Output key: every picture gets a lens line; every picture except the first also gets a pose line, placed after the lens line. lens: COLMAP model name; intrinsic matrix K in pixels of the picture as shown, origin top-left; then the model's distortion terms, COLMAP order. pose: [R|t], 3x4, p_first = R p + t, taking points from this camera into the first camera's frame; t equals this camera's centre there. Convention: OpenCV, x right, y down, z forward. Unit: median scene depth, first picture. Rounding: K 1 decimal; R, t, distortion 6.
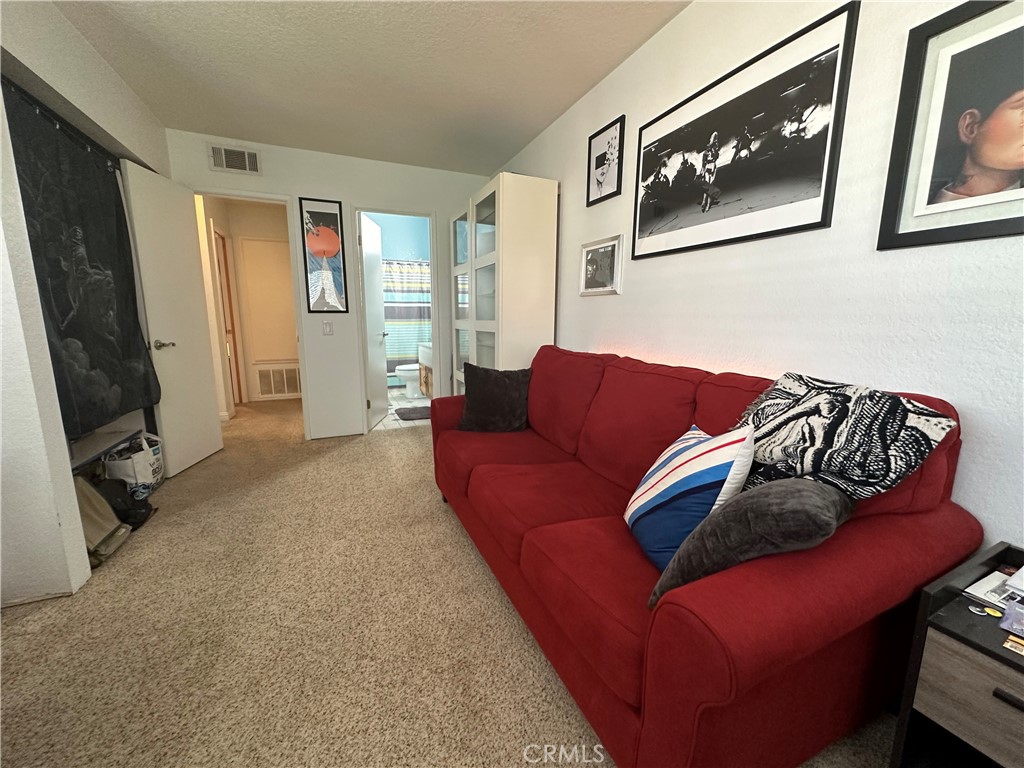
lens RADIAL K [[407.7, 0, 512.0], [0, 407.7, 384.0], [0, 0, 1]] dist [-0.003337, 0.000417]
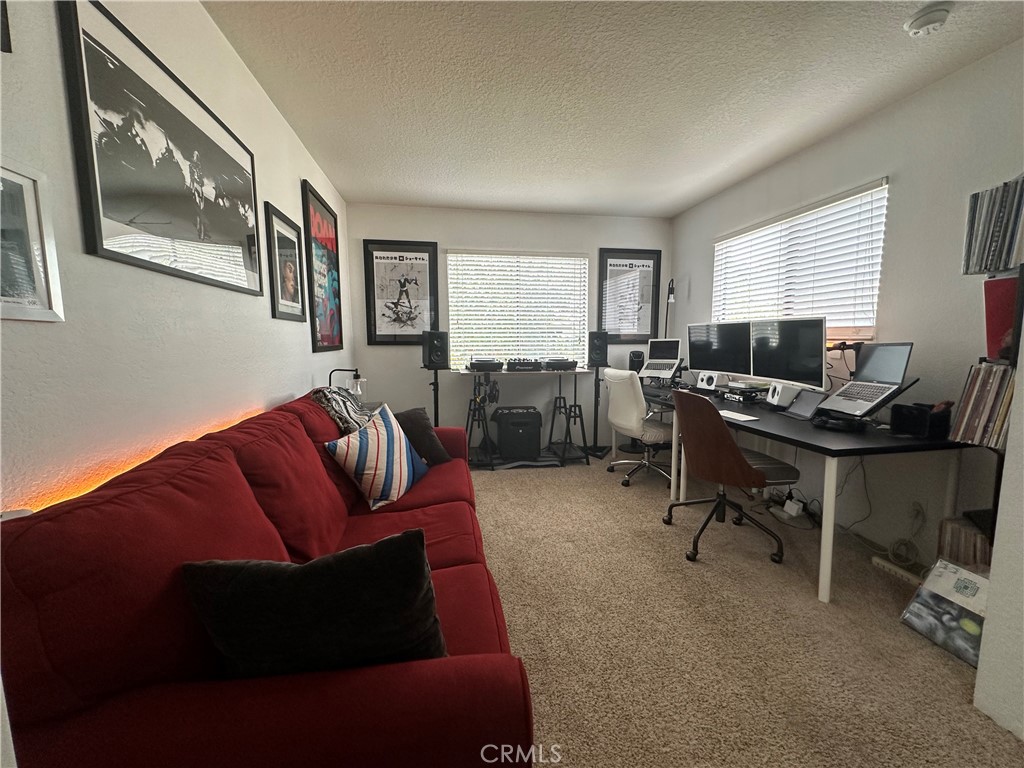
lens RADIAL K [[407.7, 0, 512.0], [0, 407.7, 384.0], [0, 0, 1]] dist [-0.003337, 0.000417]
pose [[-0.971030, -0.028489, 0.237254, -0.309131], [0.039062, 0.960588, 0.275218, -0.300208], [-0.235744, 0.276512, -0.931647, 1.501863]]
